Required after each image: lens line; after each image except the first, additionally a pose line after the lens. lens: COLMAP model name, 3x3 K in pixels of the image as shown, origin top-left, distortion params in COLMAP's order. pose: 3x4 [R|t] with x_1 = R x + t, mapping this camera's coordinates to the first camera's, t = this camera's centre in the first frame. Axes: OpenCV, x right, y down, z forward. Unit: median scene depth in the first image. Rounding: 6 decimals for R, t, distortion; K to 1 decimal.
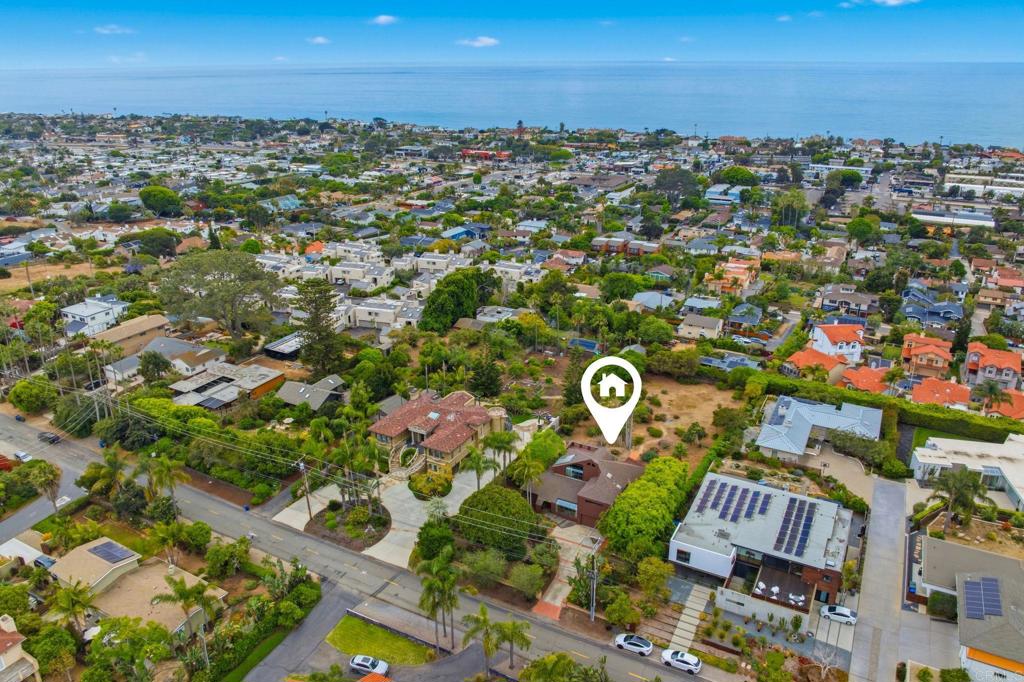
lens RADIAL K [[722.8, 0, 512.0], [0, 722.8, 341.0], [0, 0, 1]] dist [-0.033019, -0.004576]
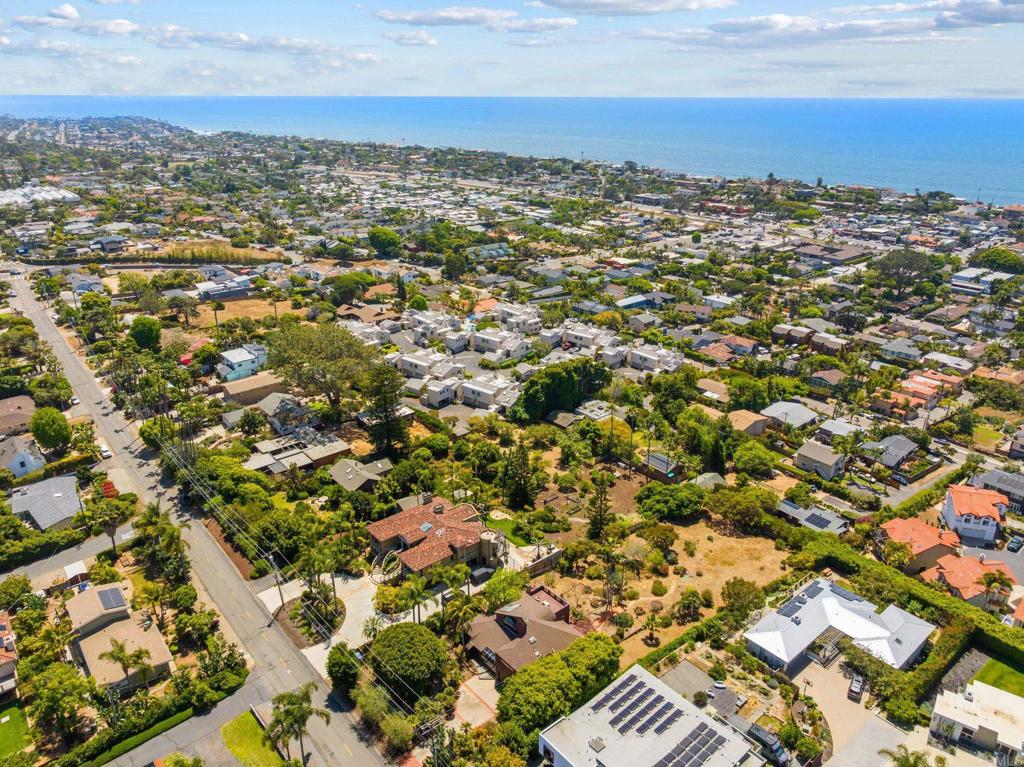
lens RADIAL K [[724.8, 0, 512.0], [0, 724.8, 383.5], [0, 0, 1]] dist [-0.036380, -0.000415]
pose [[0.932547, 0.138646, -0.333368, 0.189487], [-0.135021, 0.990254, 0.034138, -0.088770], [0.334852, 0.013176, 0.942179, 0.042628]]
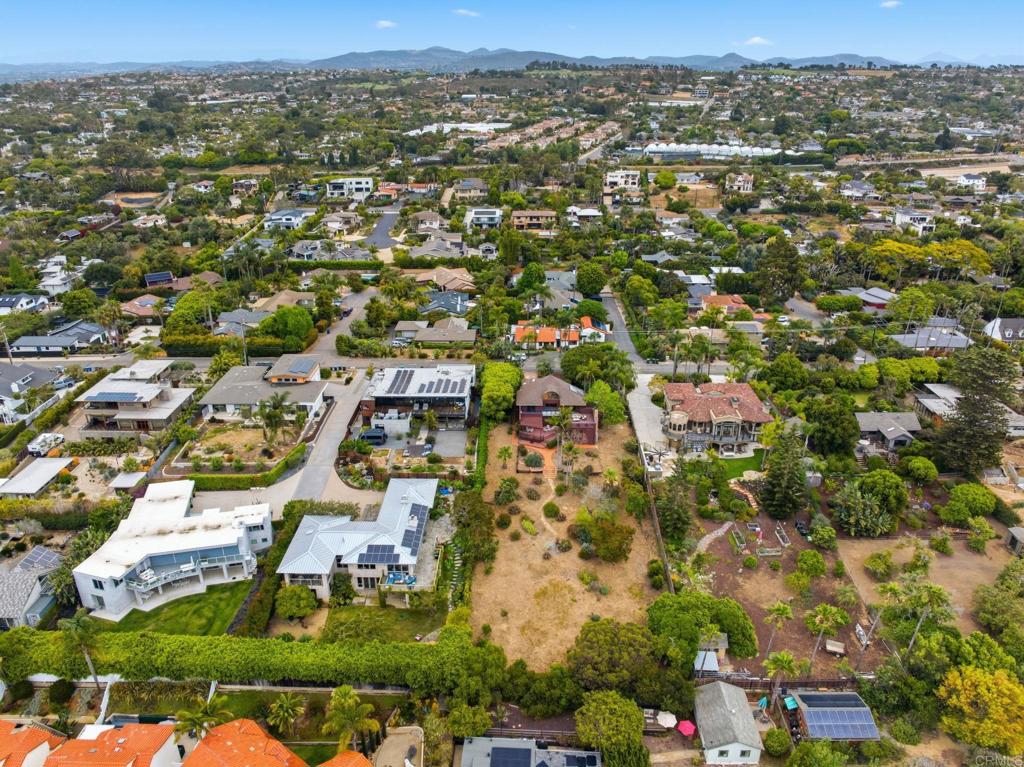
lens RADIAL K [[724.8, 0, 512.0], [0, 724.8, 383.5], [0, 0, 1]] dist [-0.036380, -0.000415]
pose [[-0.888064, 0.195027, -0.416300, 0.361480], [-0.159917, 0.717947, 0.677480, -0.351512], [0.431008, 0.668219, -0.606395, 0.889787]]
